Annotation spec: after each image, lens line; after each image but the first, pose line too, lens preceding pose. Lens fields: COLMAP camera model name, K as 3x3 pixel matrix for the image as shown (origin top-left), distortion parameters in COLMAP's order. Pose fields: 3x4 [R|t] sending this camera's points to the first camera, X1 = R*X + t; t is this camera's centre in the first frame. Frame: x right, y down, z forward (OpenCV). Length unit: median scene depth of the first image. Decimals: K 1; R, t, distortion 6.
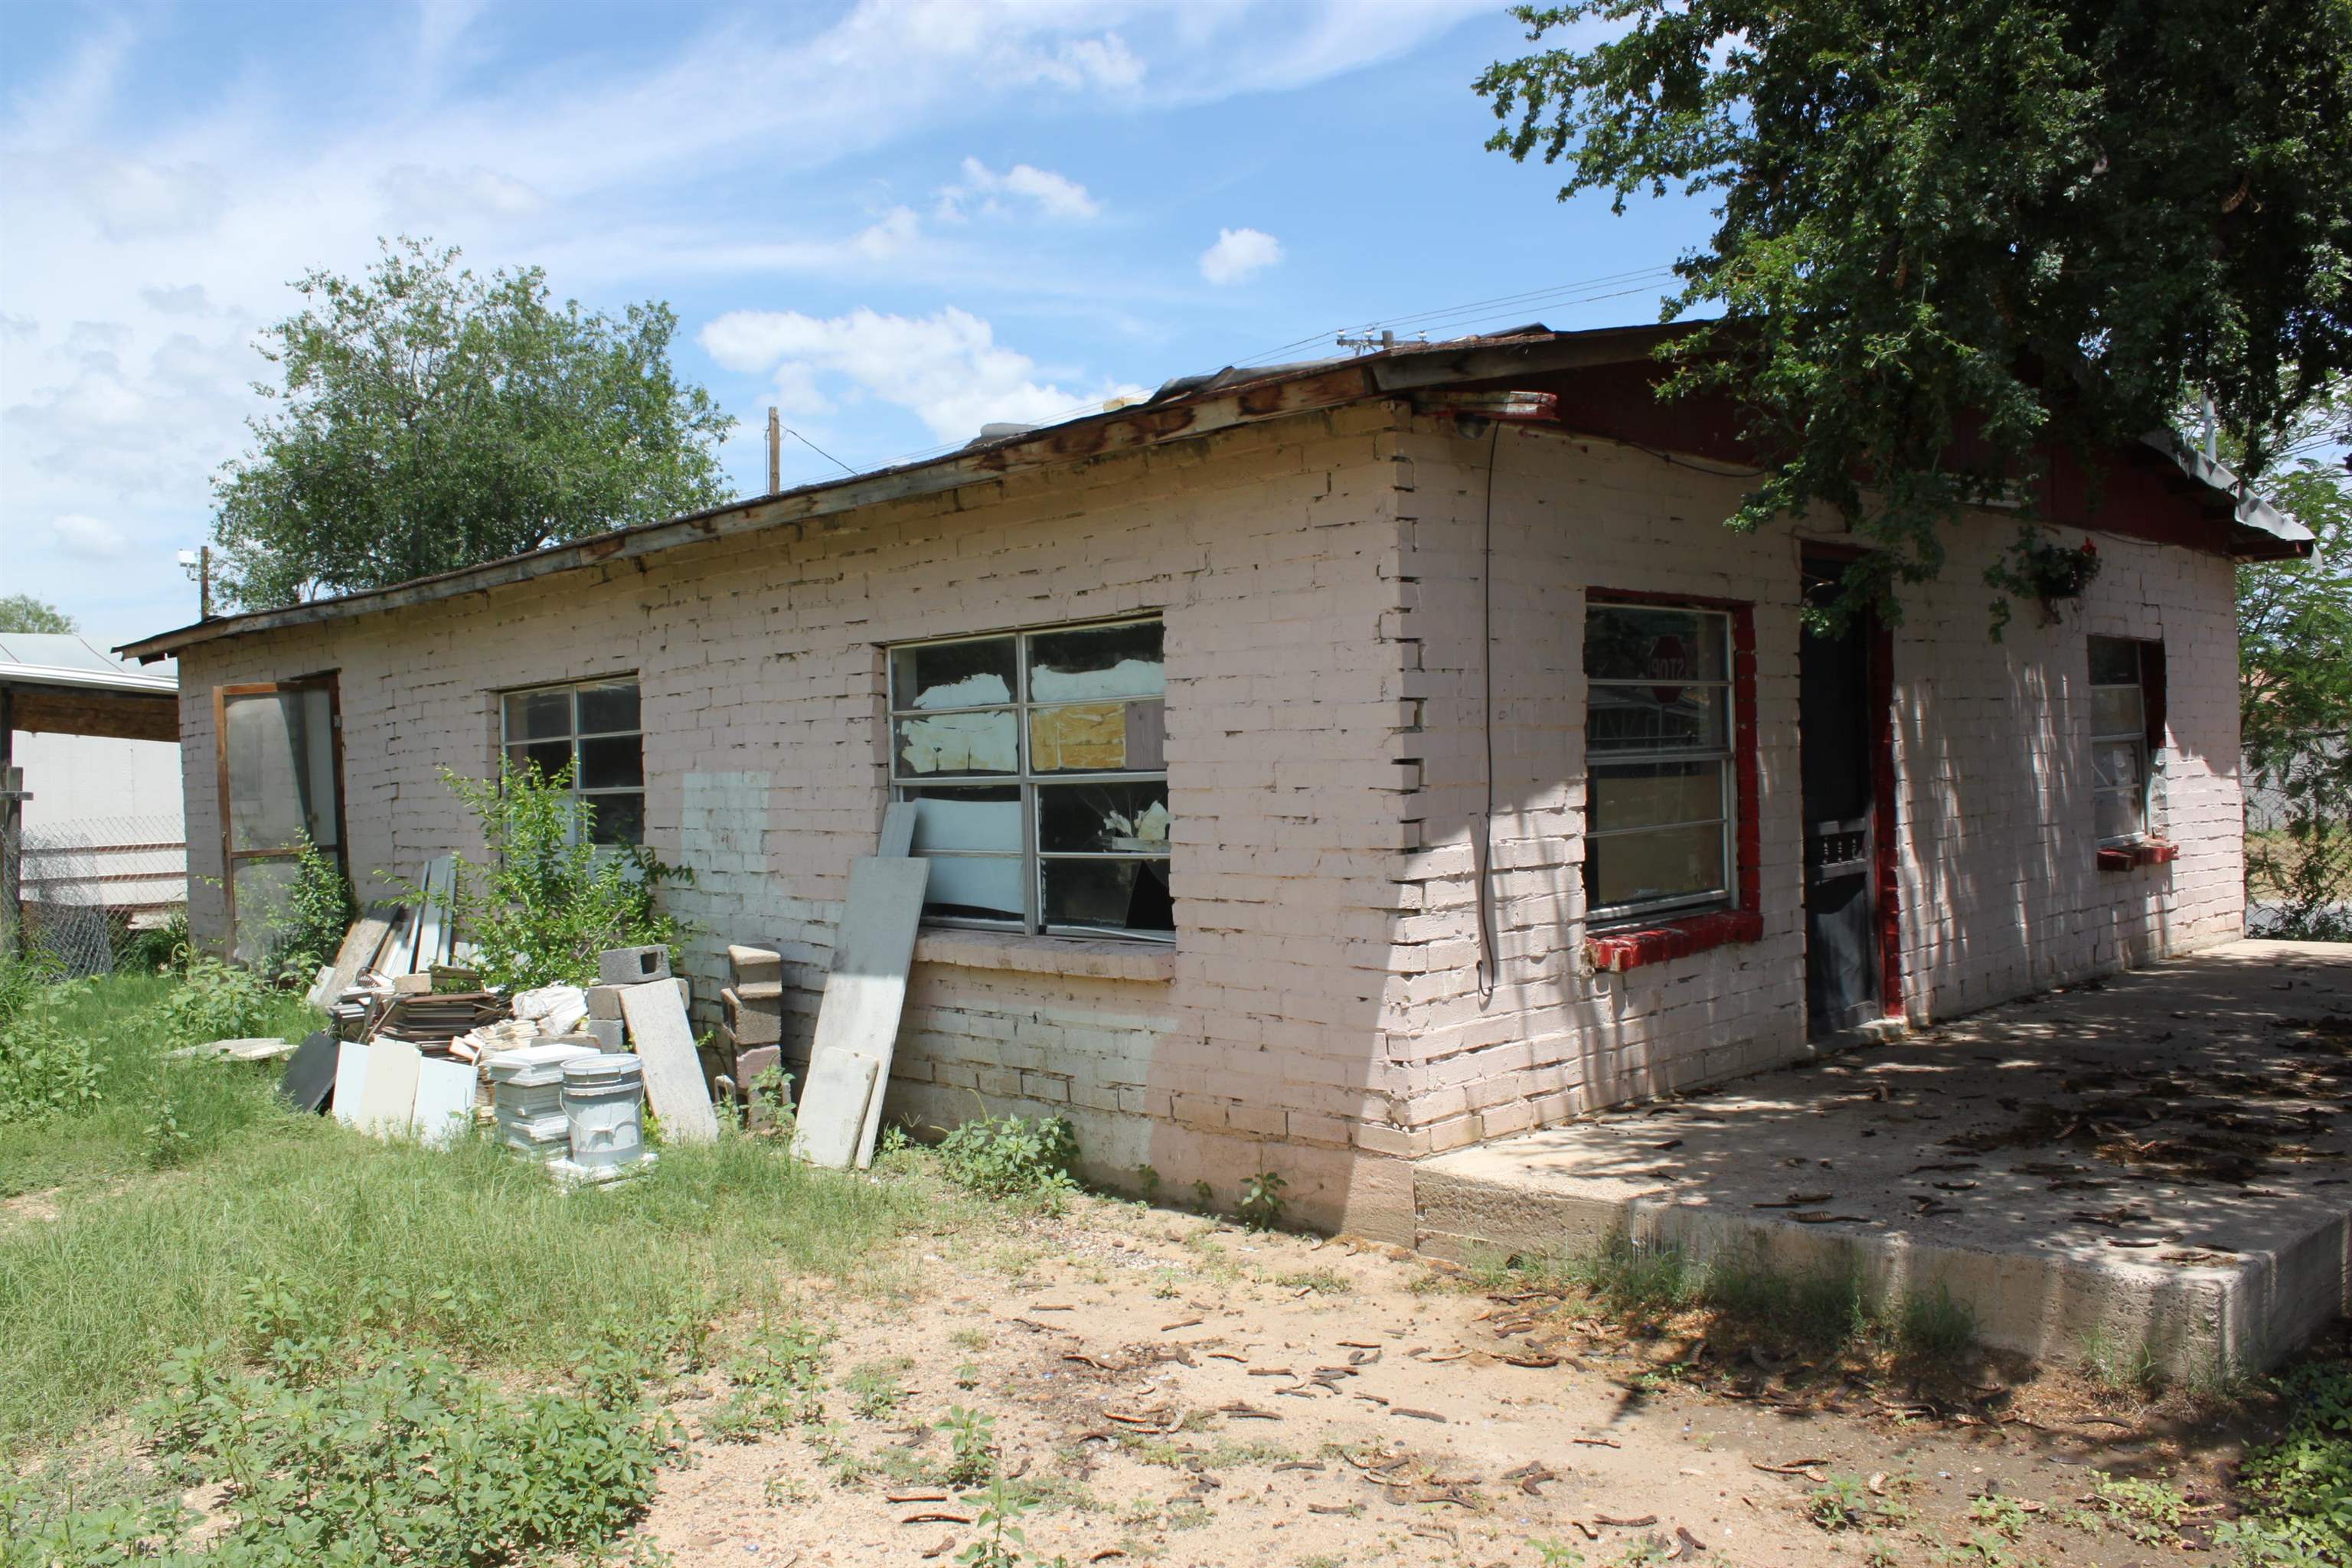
lens RADIAL K [[1923.7, 0, 1176.0], [0, 1923.7, 784.0], [0, 0, 1]] dist [-0.168398, 0.153737]
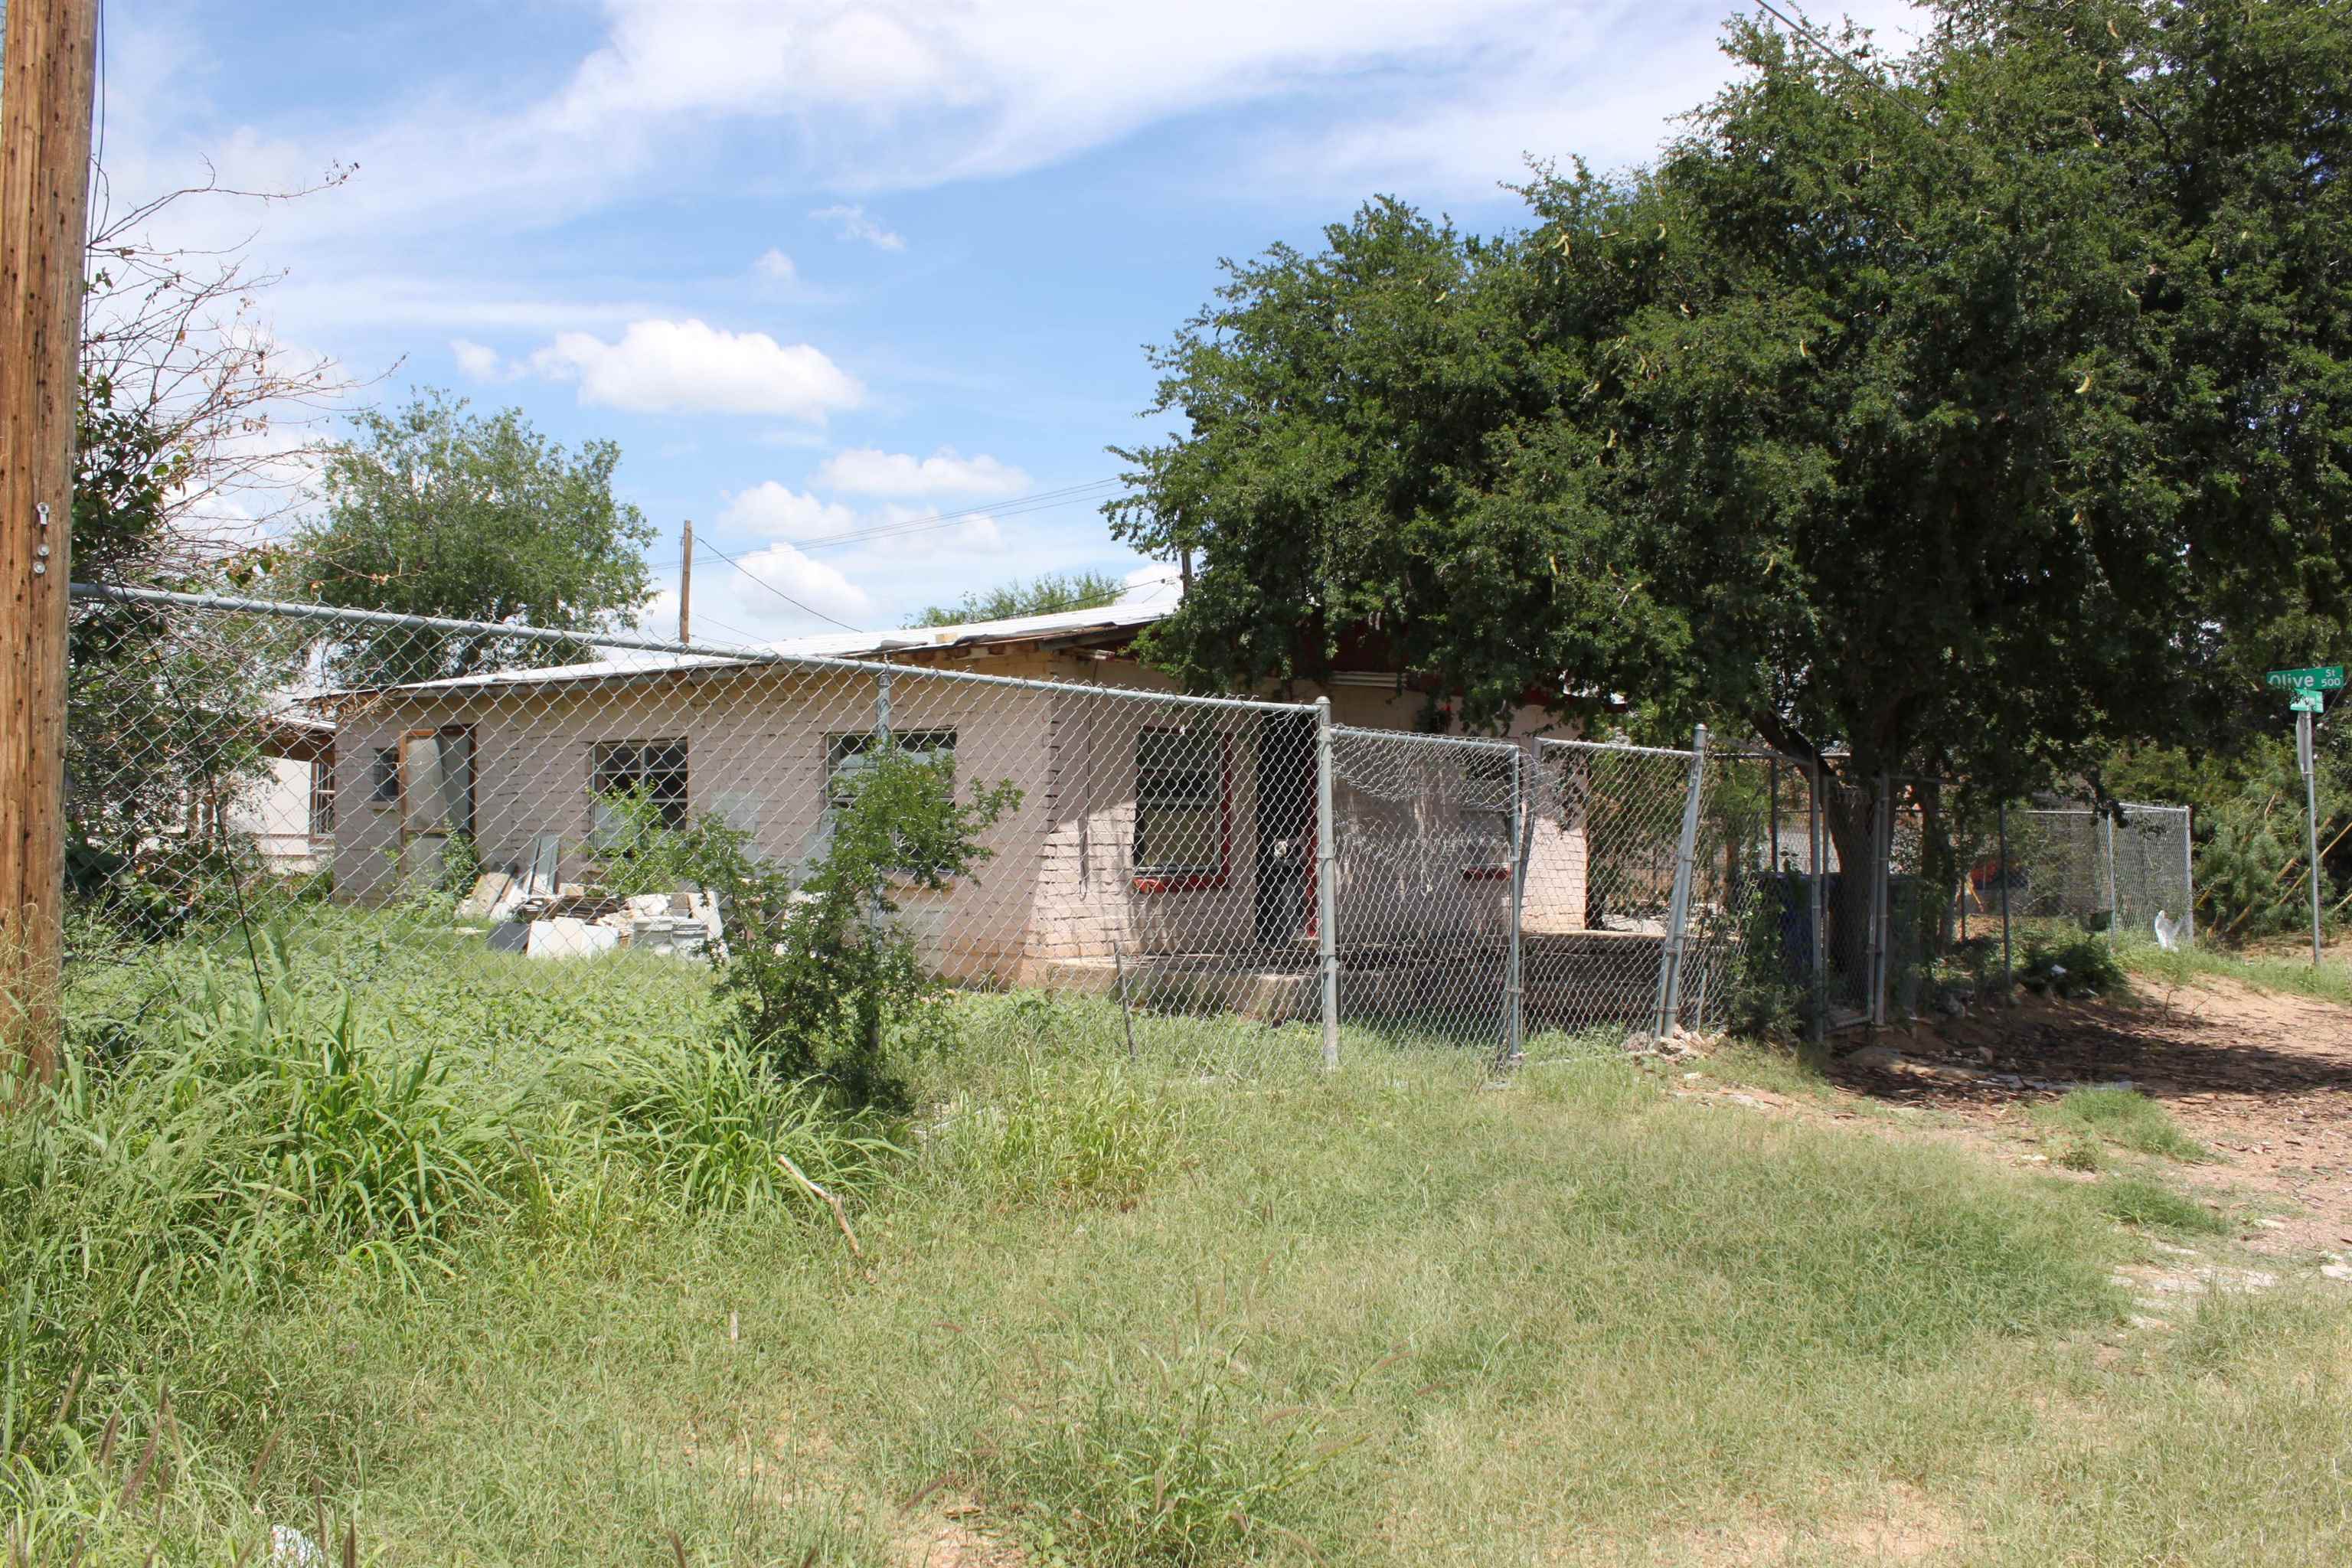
lens RADIAL K [[1923.7, 0, 1176.0], [0, 1923.7, 784.0], [0, 0, 1]] dist [-0.168398, 0.153737]
pose [[0.995430, 0.045906, 0.083733, 0.058063], [-0.042822, 0.998350, -0.038264, 0.047536], [-0.085352, 0.034503, 0.995753, -1.159452]]
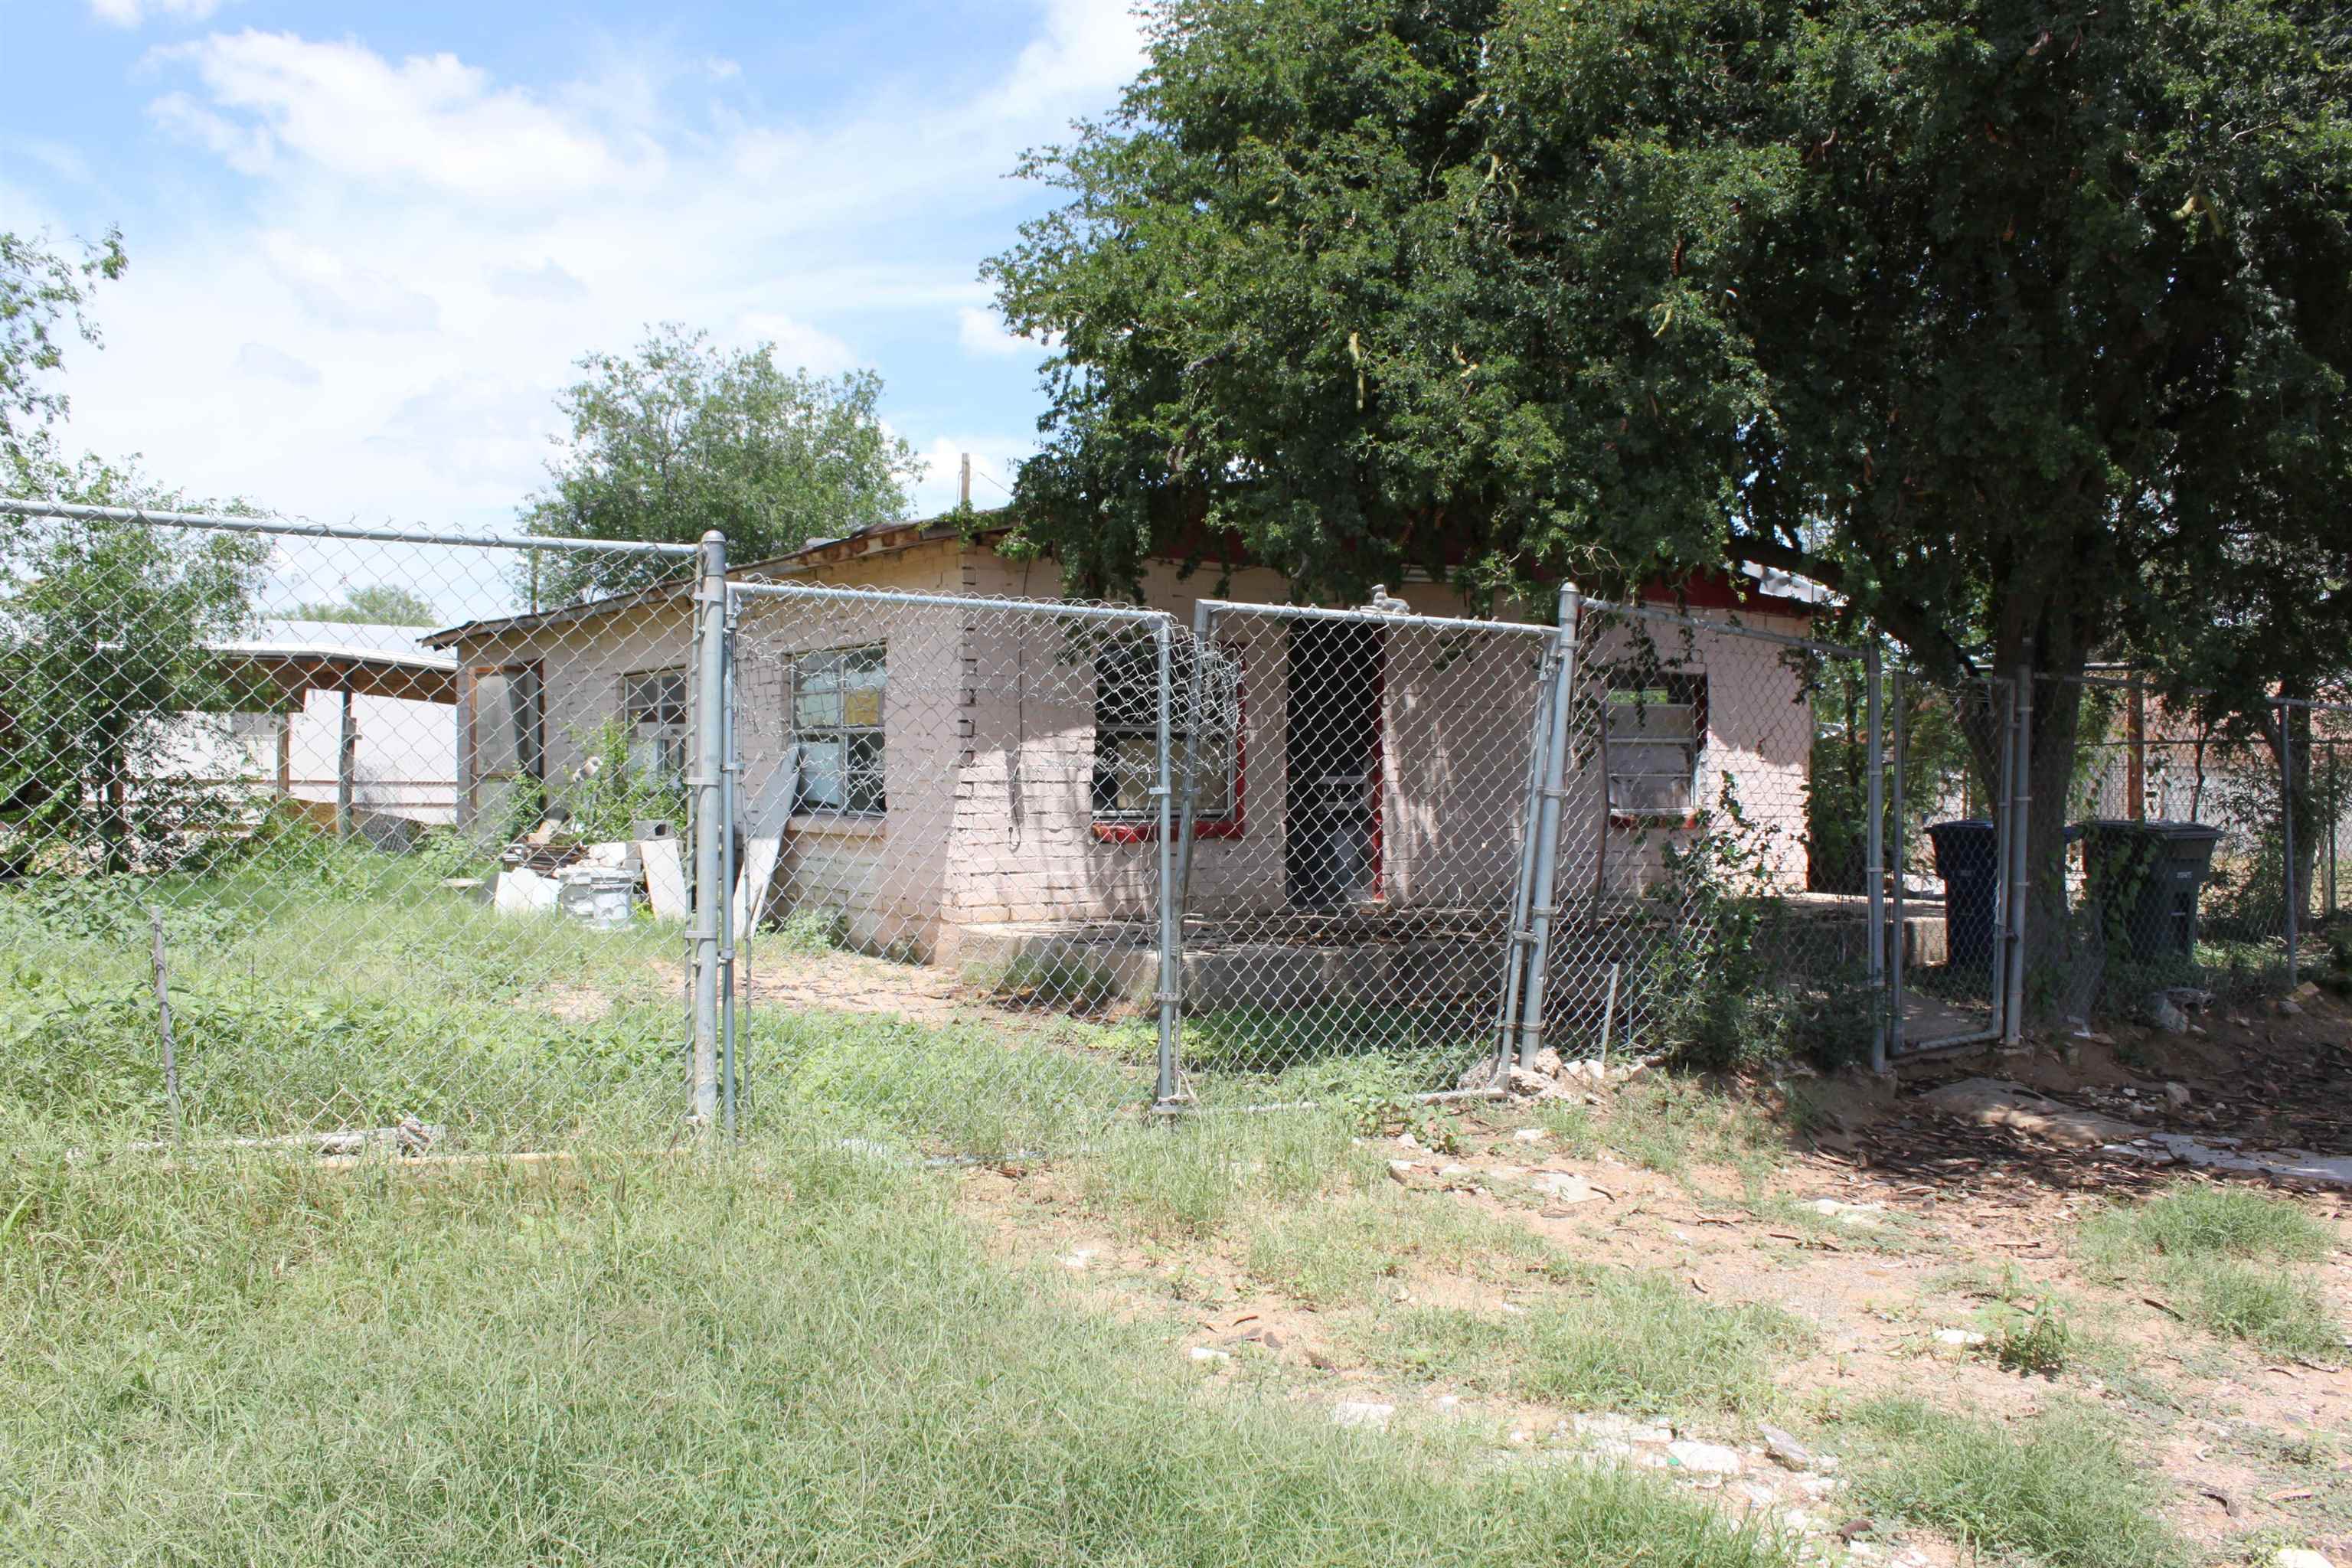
lens RADIAL K [[1923.7, 0, 1176.0], [0, 1923.7, 784.0], [0, 0, 1]] dist [-0.168398, 0.153737]
pose [[0.985374, 0.040410, -0.165542, 0.523258], [-0.041303, 0.999145, -0.001956, 0.037651], [0.165322, 0.008765, 0.986201, -0.718212]]
